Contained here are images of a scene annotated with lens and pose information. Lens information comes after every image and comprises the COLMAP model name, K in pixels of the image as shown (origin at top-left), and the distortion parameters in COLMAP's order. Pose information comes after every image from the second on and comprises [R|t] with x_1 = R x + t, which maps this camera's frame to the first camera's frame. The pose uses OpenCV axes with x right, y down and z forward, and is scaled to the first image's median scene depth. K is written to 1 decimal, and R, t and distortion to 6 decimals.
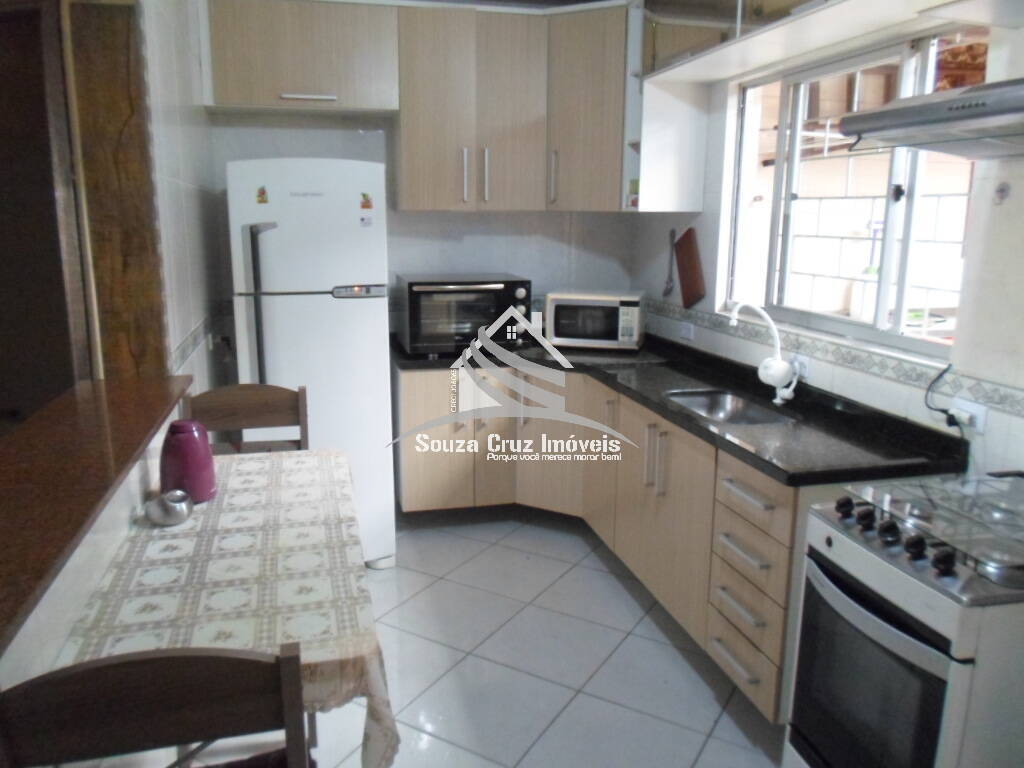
lens RADIAL K [[790.0, 0, 505.8], [0, 790.0, 372.6], [0, 0, 1]] dist [-0.003757, -0.004727]
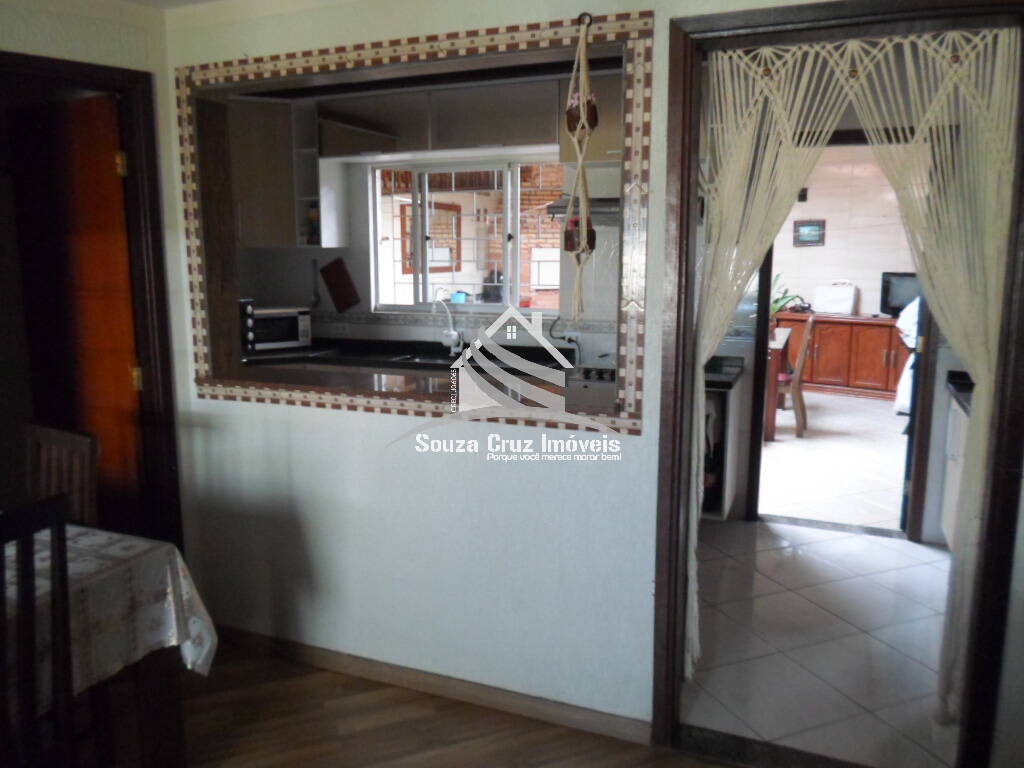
lens RADIAL K [[790.0, 0, 505.8], [0, 790.0, 372.6], [0, 0, 1]] dist [-0.003757, -0.004727]
pose [[0.598693, -0.129062, 0.790512, -0.960092], [0.162360, 0.985999, 0.038016, 0.026712], [-0.784351, 0.105588, 0.611265, -0.148545]]
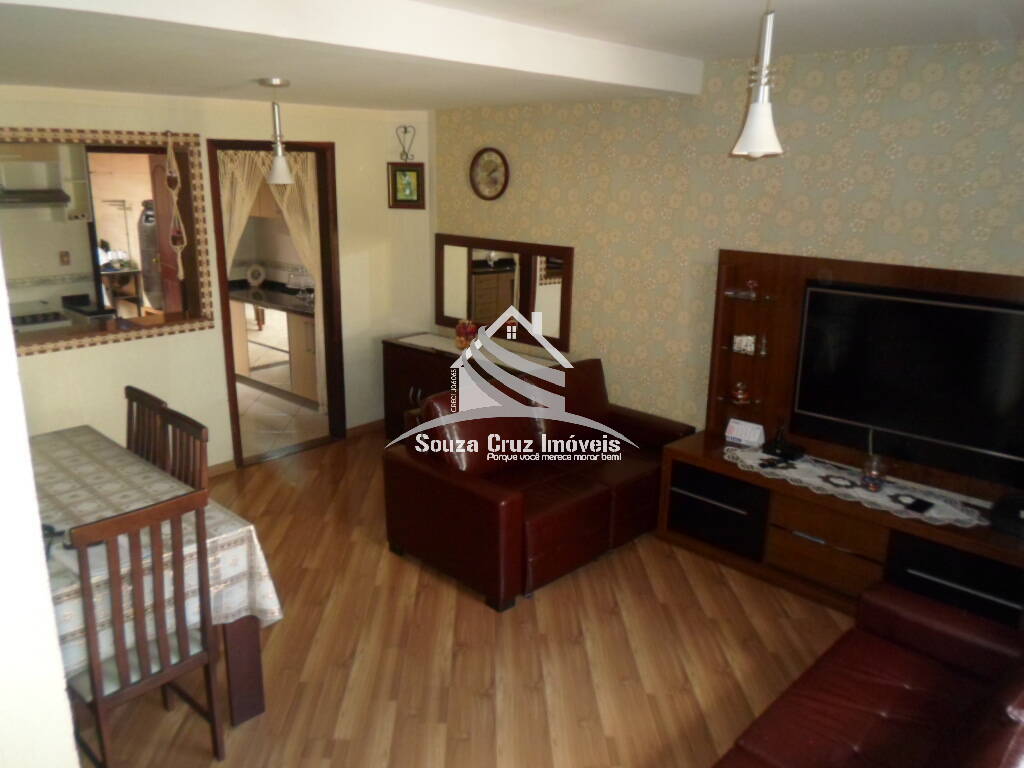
lens RADIAL K [[800.3, 0, 507.6], [0, 800.3, 368.5], [0, 0, 1]] dist [0.007408, -0.006277]
pose [[-0.537448, -0.221977, 0.813557, -2.050955], [0.153110, 0.923014, 0.352990, -0.298863], [-0.829281, 0.314278, -0.462086, 0.551714]]
